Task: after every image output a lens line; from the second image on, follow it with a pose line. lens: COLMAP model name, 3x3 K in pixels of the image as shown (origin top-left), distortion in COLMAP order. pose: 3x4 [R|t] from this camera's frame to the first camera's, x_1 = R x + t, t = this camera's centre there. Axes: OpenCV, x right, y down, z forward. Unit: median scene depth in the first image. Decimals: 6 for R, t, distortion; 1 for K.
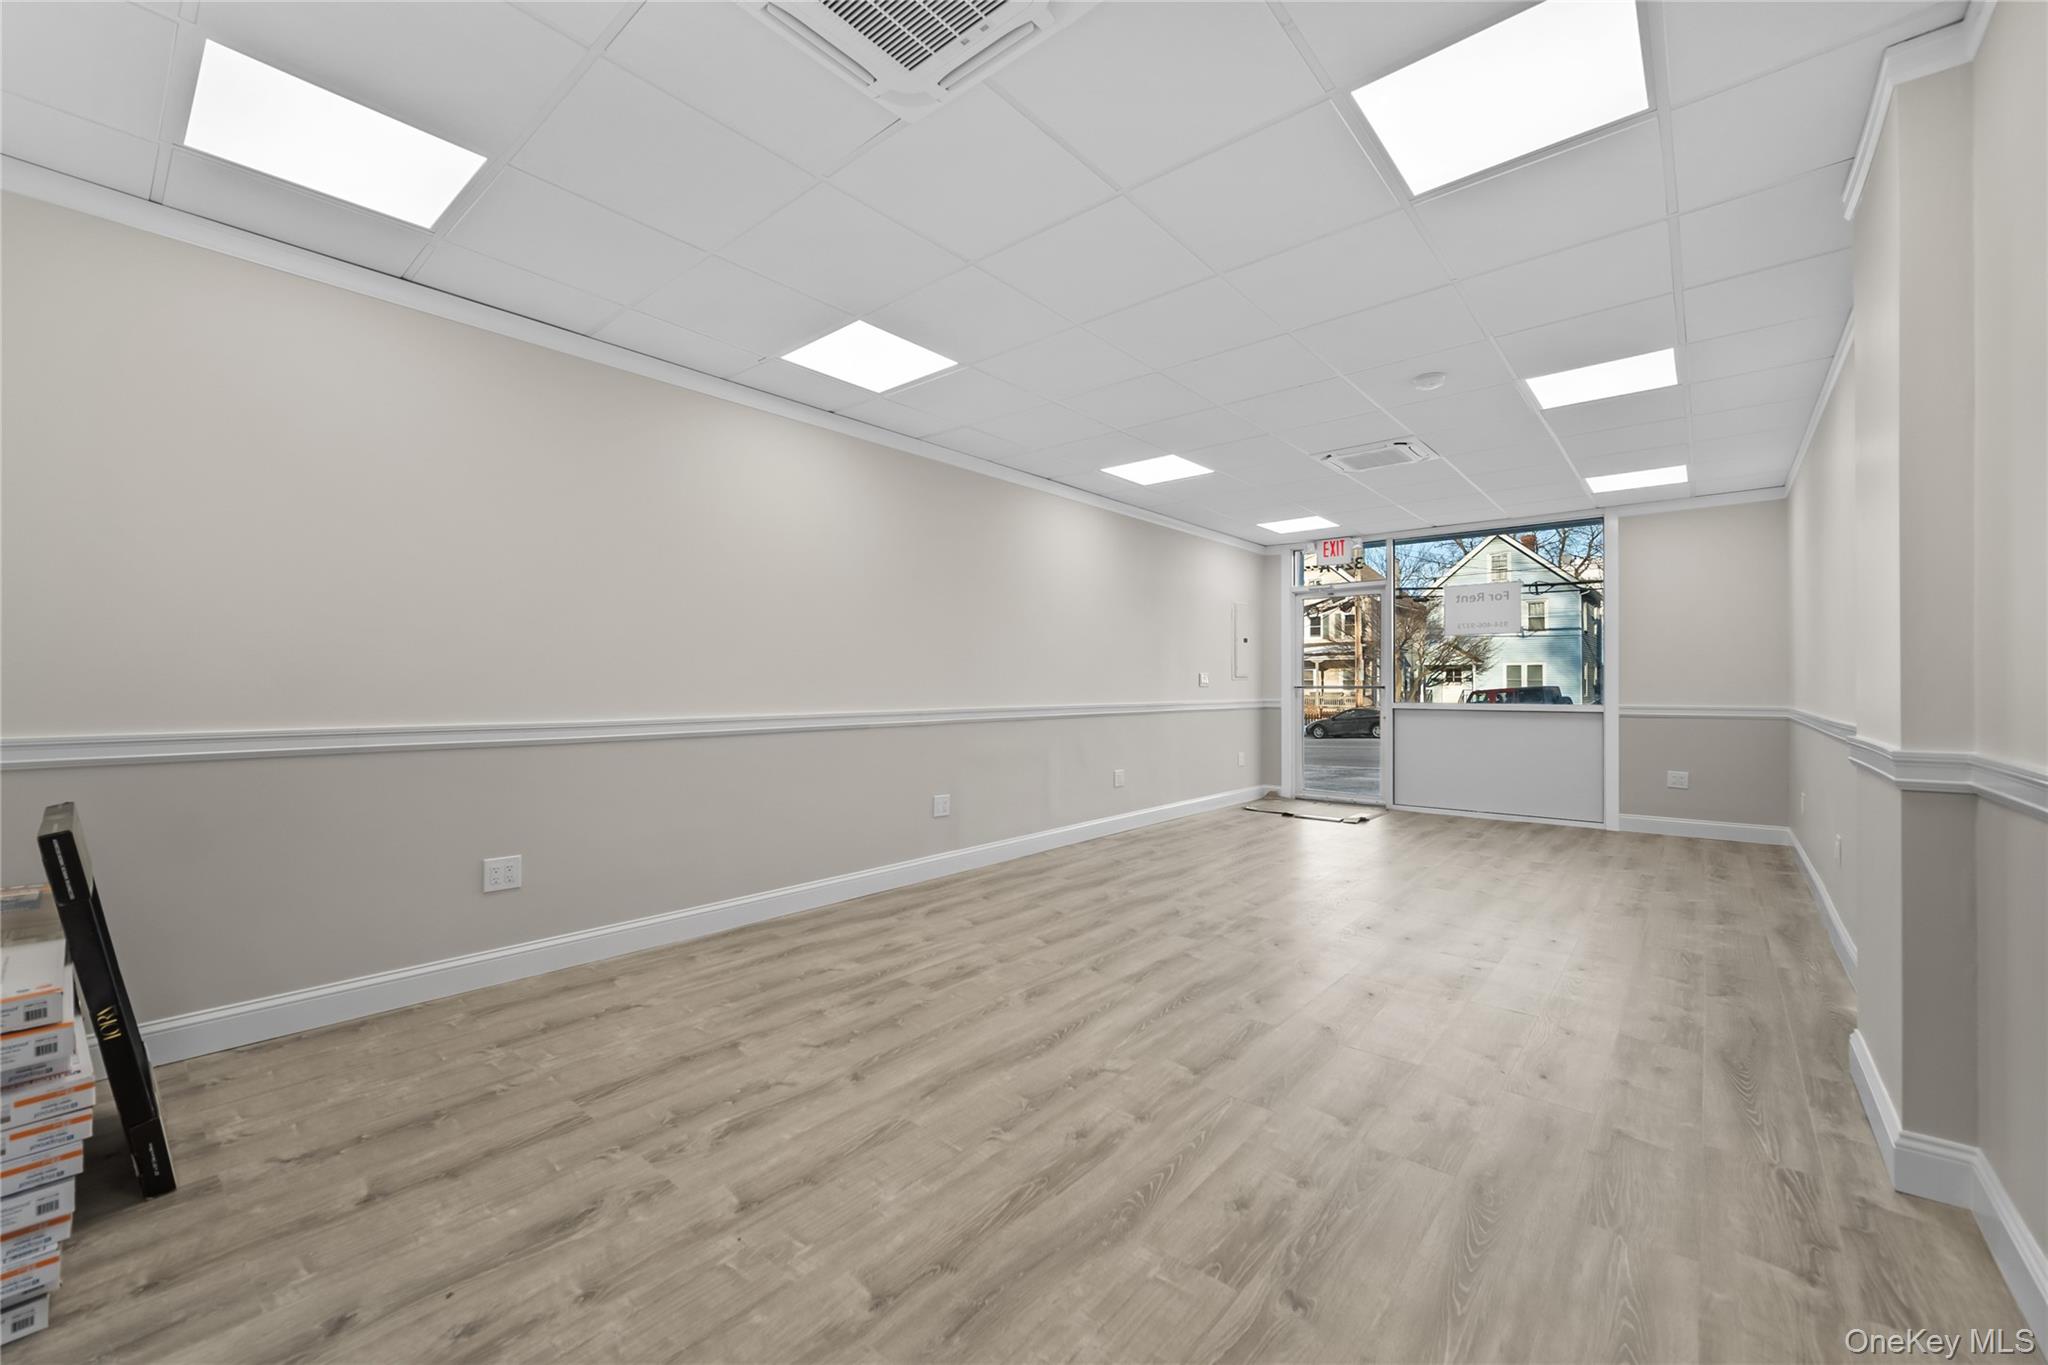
lens RADIAL K [[808.9, 0, 1024.0], [0, 808.9, 679.9], [0, 0, 1]] dist [-0.003375, 0.001538]
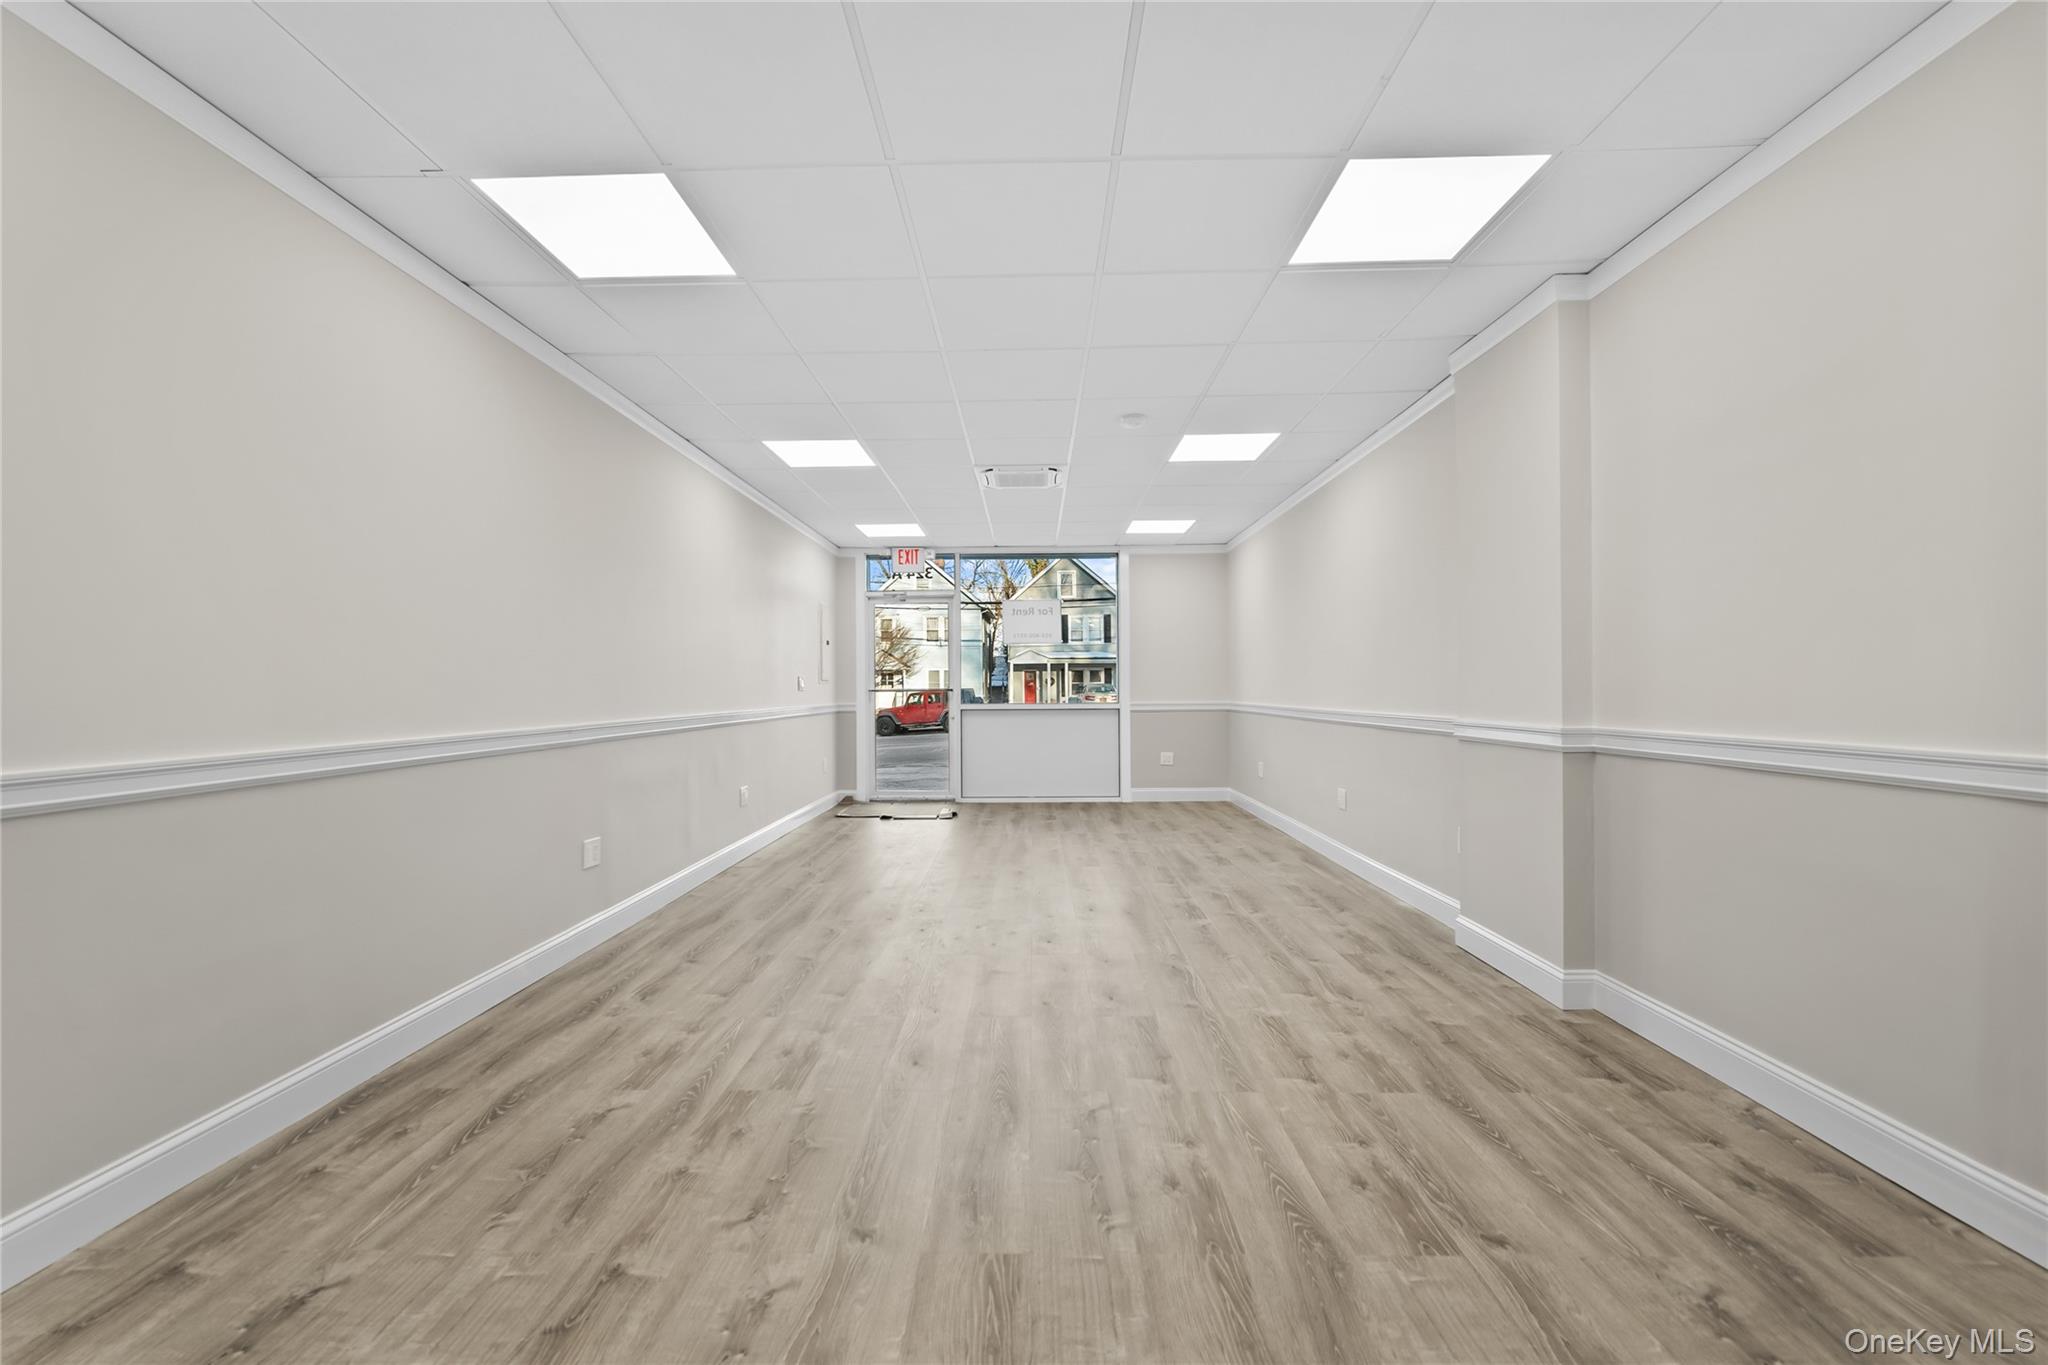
lens RADIAL K [[808.9, 0, 1018.1], [0, 808.9, 684.8], [0, 0, 1]] dist [-0.003375, 0.001538]
pose [[0.775249, -0.003507, 0.631646, -0.368381], [0.002614, 0.999994, 0.002343, -0.000718], [-0.631650, -0.000165, 0.775253, 0.233867]]
